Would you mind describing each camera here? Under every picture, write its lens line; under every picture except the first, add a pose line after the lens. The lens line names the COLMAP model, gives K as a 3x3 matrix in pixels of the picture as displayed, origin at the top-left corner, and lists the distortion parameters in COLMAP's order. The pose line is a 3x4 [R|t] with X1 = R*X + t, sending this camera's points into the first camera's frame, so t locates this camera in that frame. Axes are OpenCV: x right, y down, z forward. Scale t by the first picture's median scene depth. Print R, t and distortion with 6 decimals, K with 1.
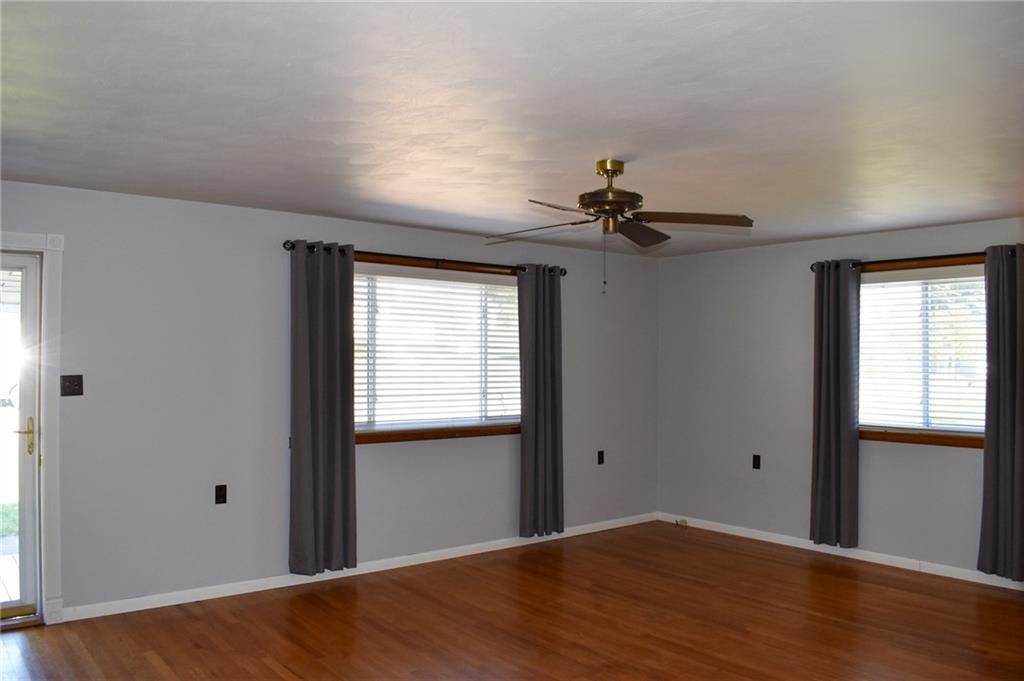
lens RADIAL K [[787.6, 0, 513.9], [0, 787.6, 341.4], [0, 0, 1]] dist [-0.077233, -0.013395]
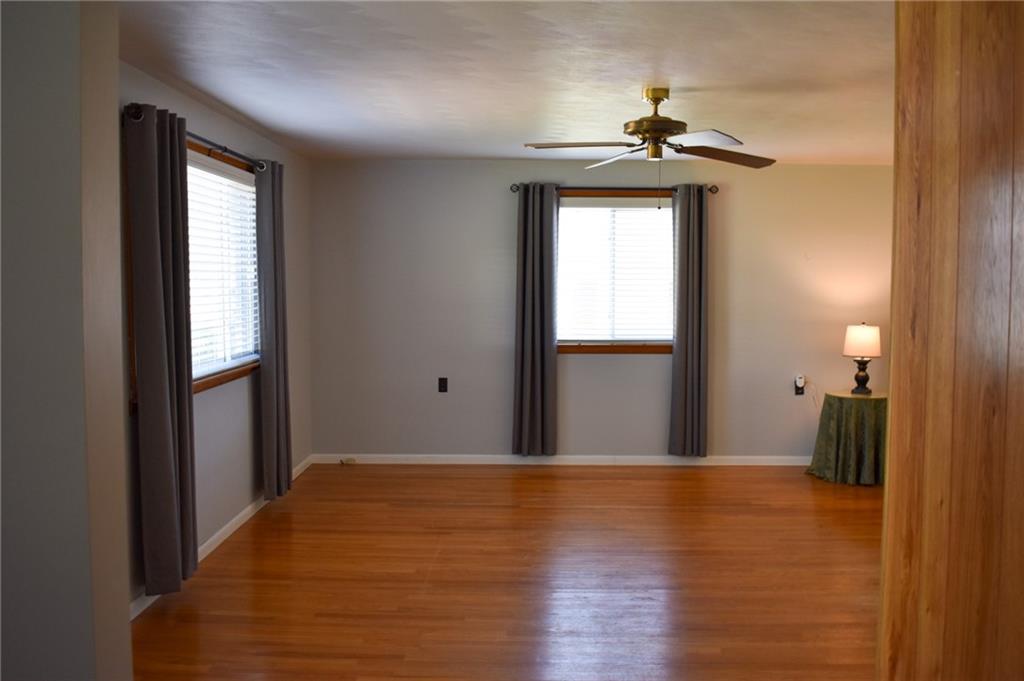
lens RADIAL K [[942.5, 0, 514.4], [0, 942.5, 344.4], [0, 0, 1]] dist [-0.079198, 0.000000]
pose [[0.651831, -0.055842, 0.756306, -0.586971], [-0.015657, 0.996082, 0.087039, 0.001388], [-0.758203, -0.068576, 0.648403, 0.205586]]
